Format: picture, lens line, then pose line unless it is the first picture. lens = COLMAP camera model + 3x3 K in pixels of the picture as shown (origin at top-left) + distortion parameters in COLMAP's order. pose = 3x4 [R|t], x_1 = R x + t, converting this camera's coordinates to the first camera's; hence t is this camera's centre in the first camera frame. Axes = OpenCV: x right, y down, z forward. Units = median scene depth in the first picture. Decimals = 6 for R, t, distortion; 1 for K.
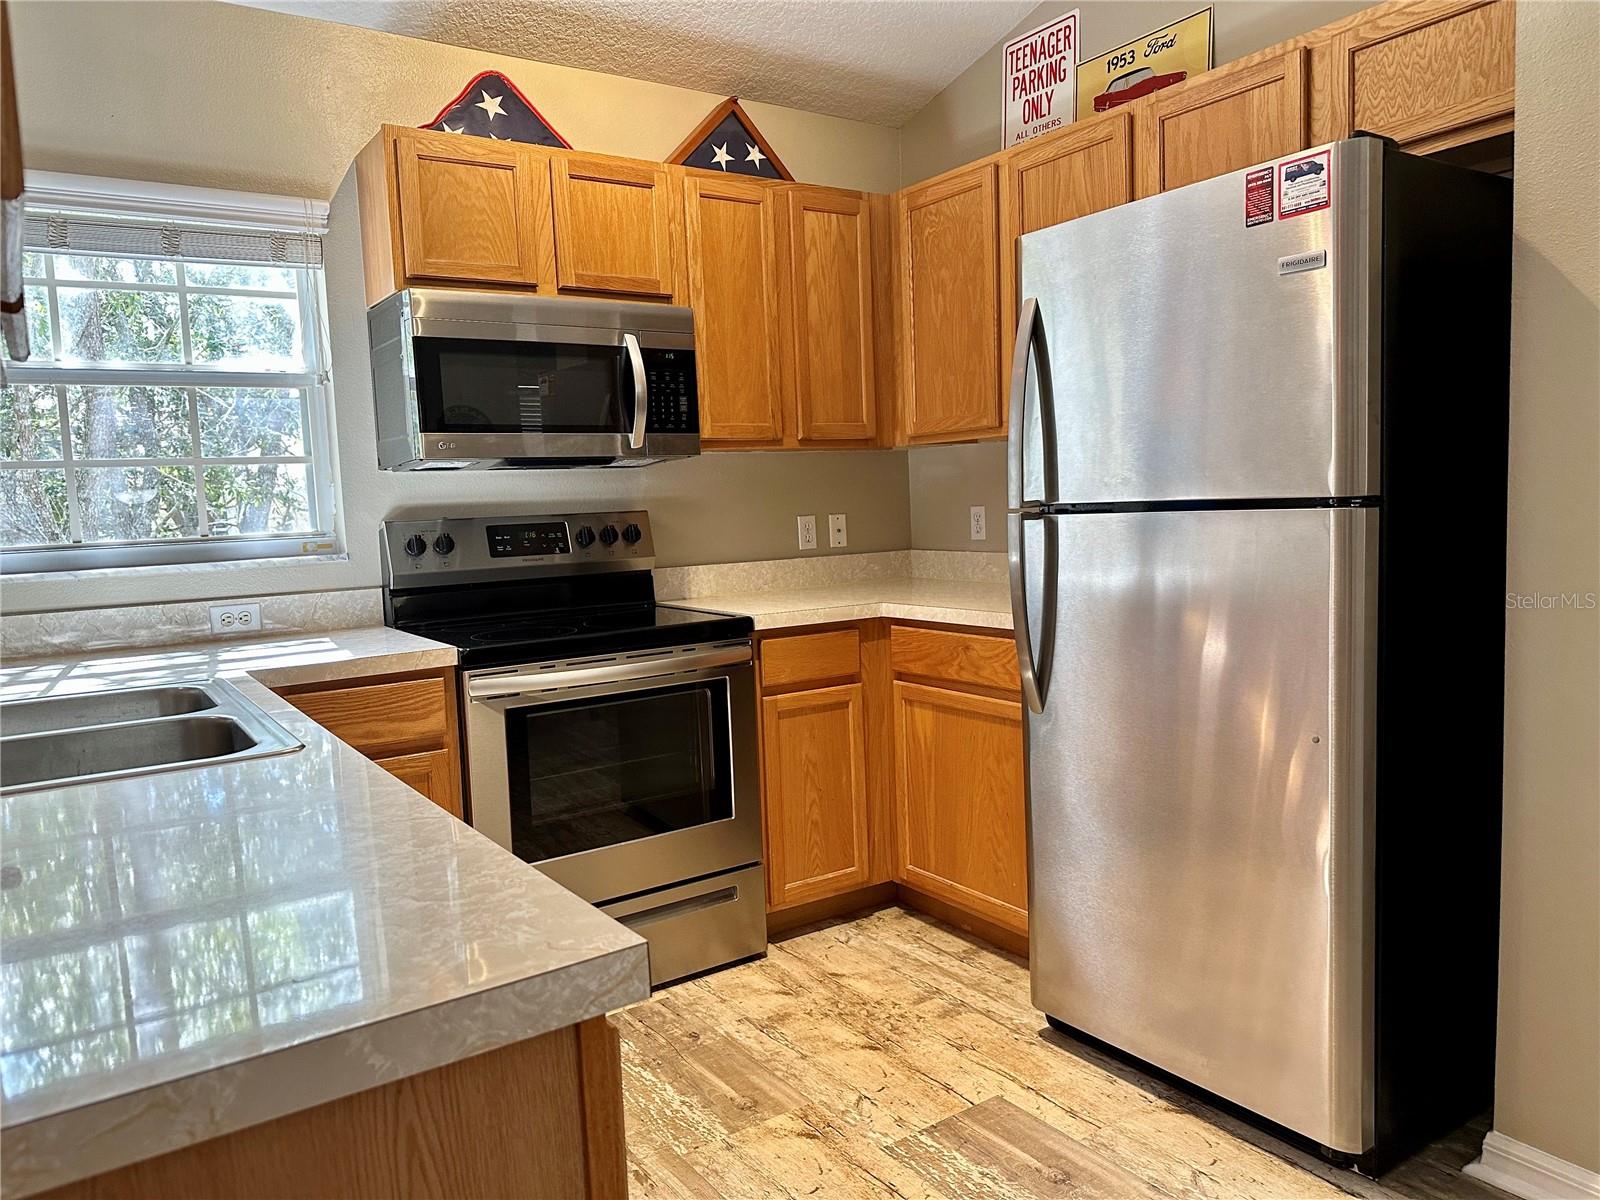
lens RADIAL K [[1119.0, 0, 800.1], [0, 1119.0, 606.2], [0, 0, 1]] dist [0.031099, -0.031555]
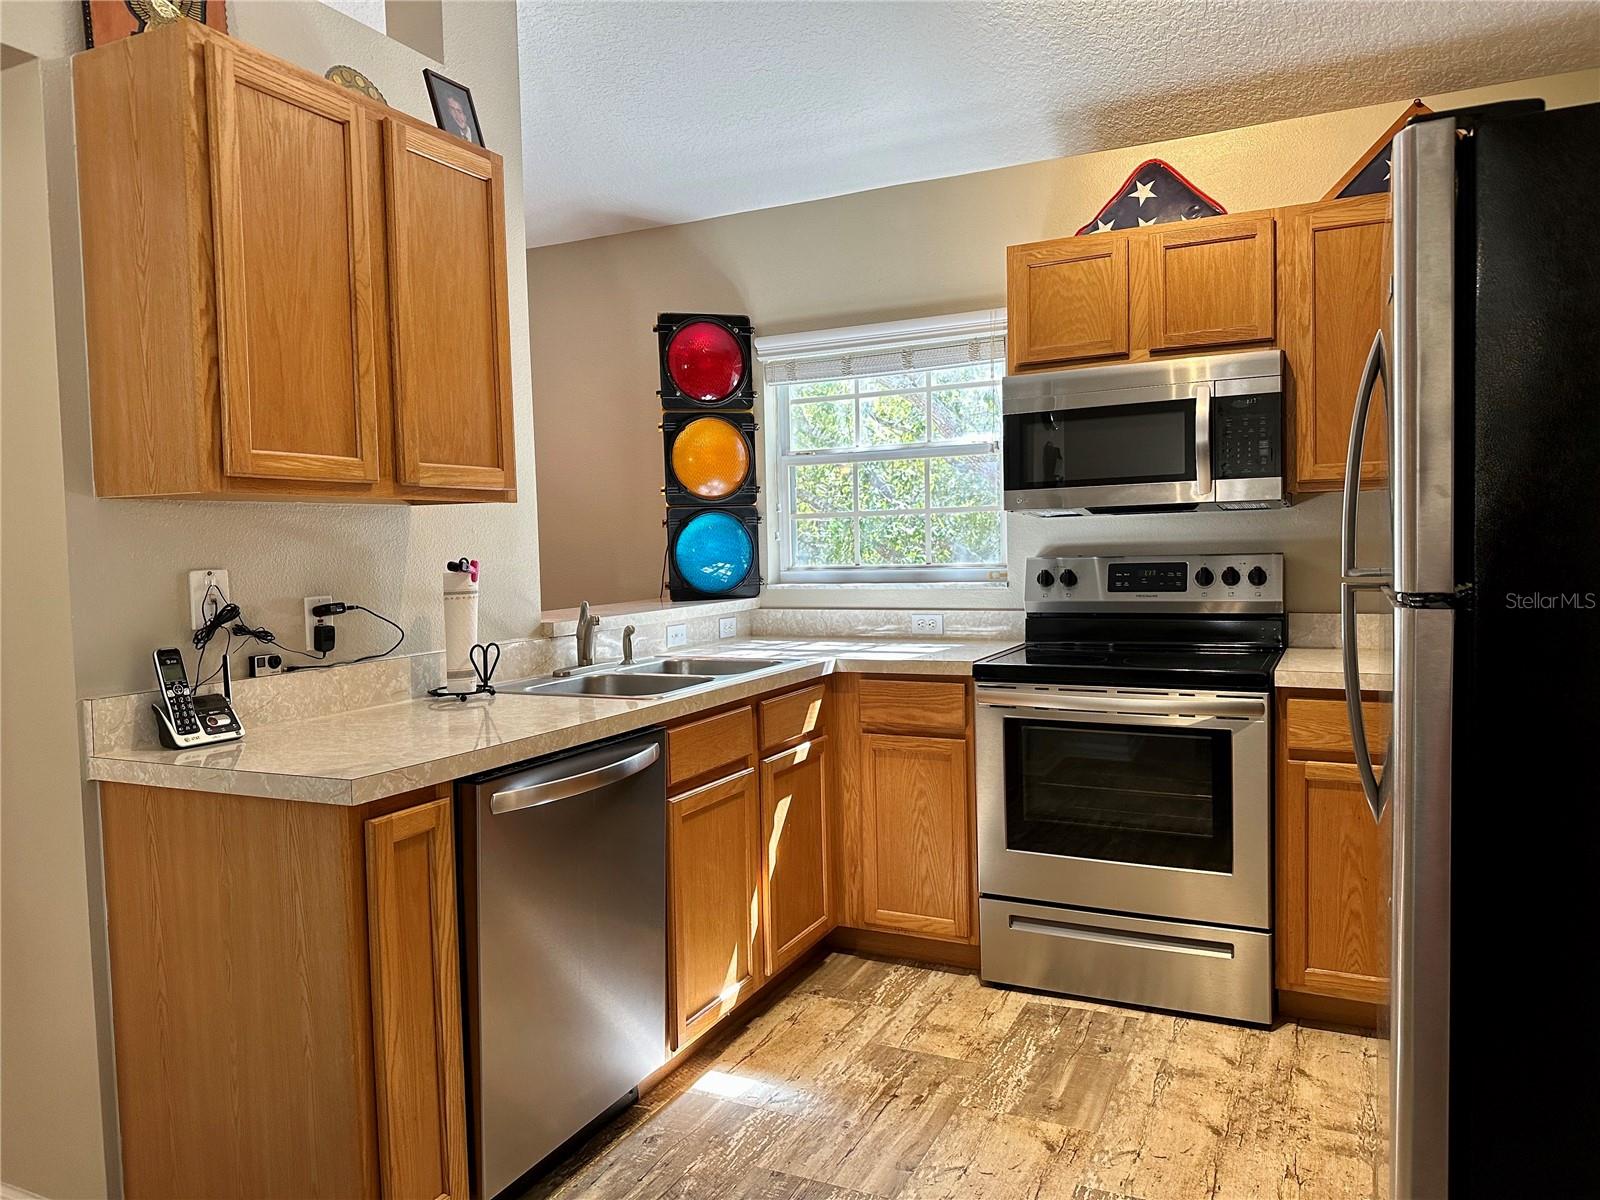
lens RADIAL K [[1119.0, 0, 800.6], [0, 1119.0, 595.7], [0, 0, 1]] dist [0.031099, -0.031555]
pose [[0.505610, 0.063980, -0.860386, 0.593267], [-0.080893, 0.996369, 0.026554, -0.048215], [0.858961, 0.056174, 0.508950, 0.165281]]
